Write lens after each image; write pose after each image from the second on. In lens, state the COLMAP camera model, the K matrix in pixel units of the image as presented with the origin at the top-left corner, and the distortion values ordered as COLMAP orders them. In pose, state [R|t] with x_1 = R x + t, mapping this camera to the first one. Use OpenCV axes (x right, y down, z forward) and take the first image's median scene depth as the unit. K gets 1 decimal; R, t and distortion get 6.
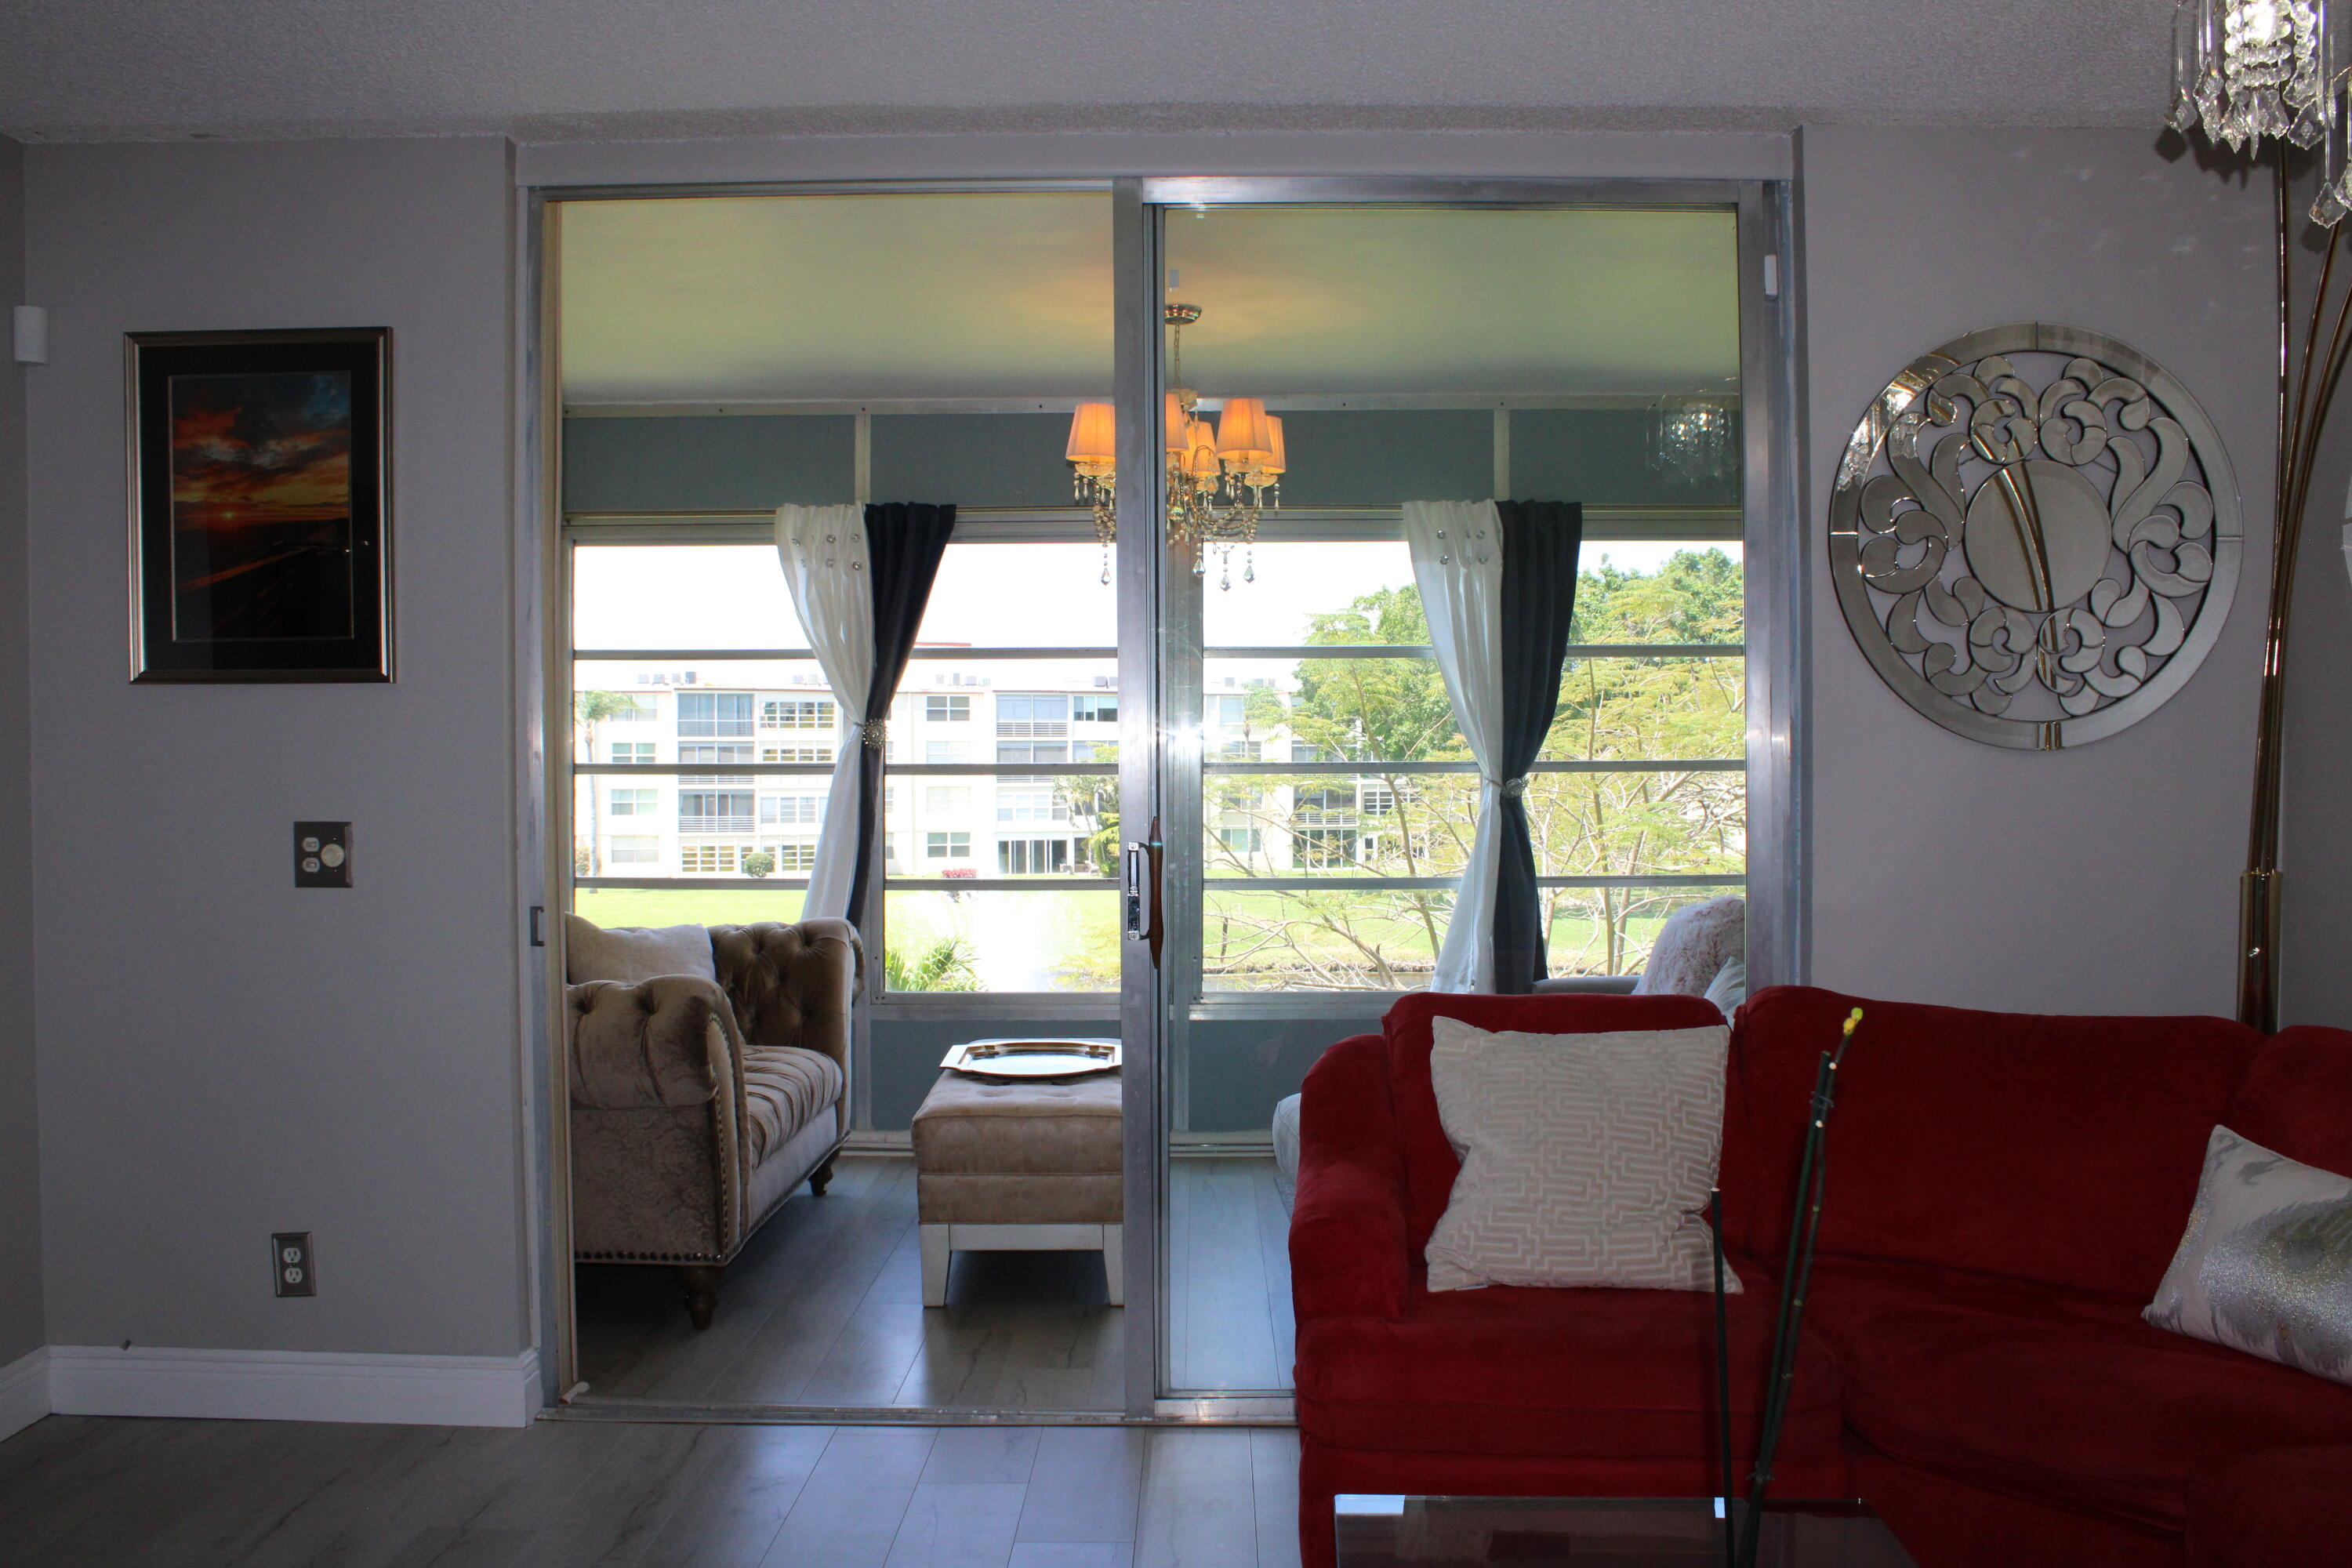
lens RADIAL K [[1952.3, 0, 1175.1], [0, 1952.3, 789.4], [0, 0, 1]] dist [-0.116450, 0.041866]
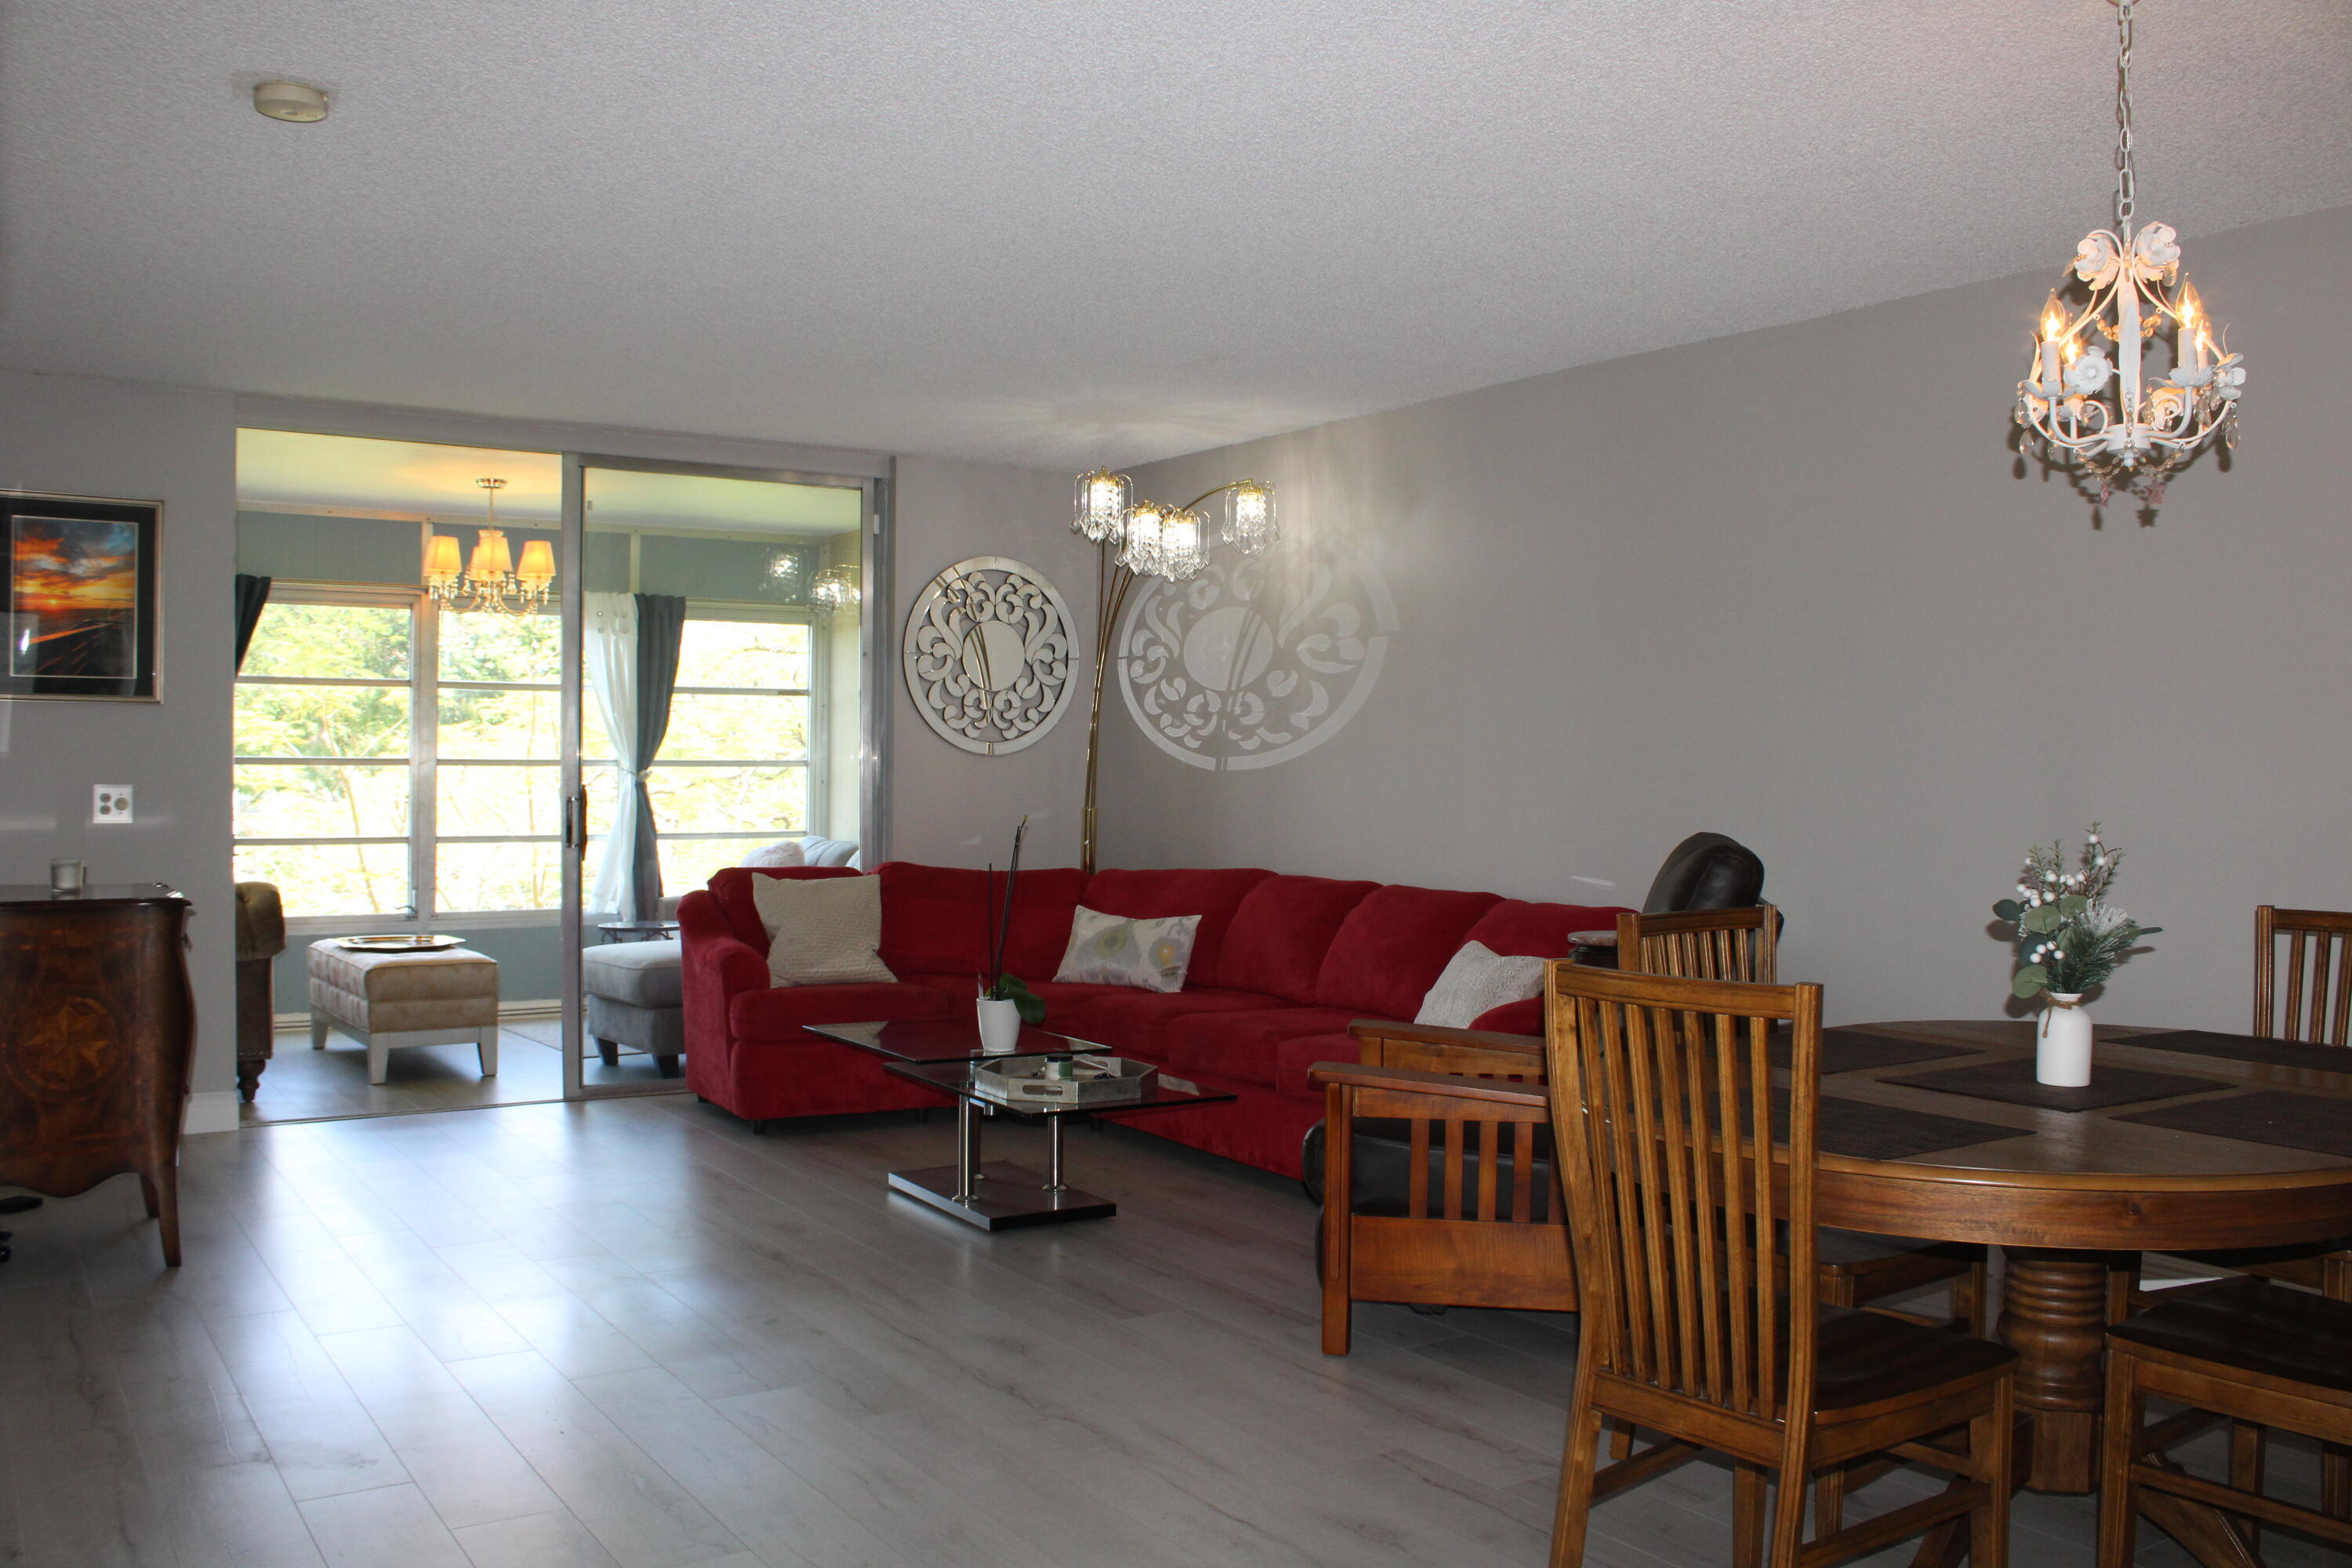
lens RADIAL K [[1952.3, 0, 1169.8], [0, 1952.3, 794.2], [0, 0, 1]] dist [-0.116450, 0.041866]
pose [[0.829591, 0.002362, 0.558367, -0.613834], [-0.001254, 0.999996, -0.002367, 0.028908], [-0.558370, 0.001263, 0.829591, -0.943987]]
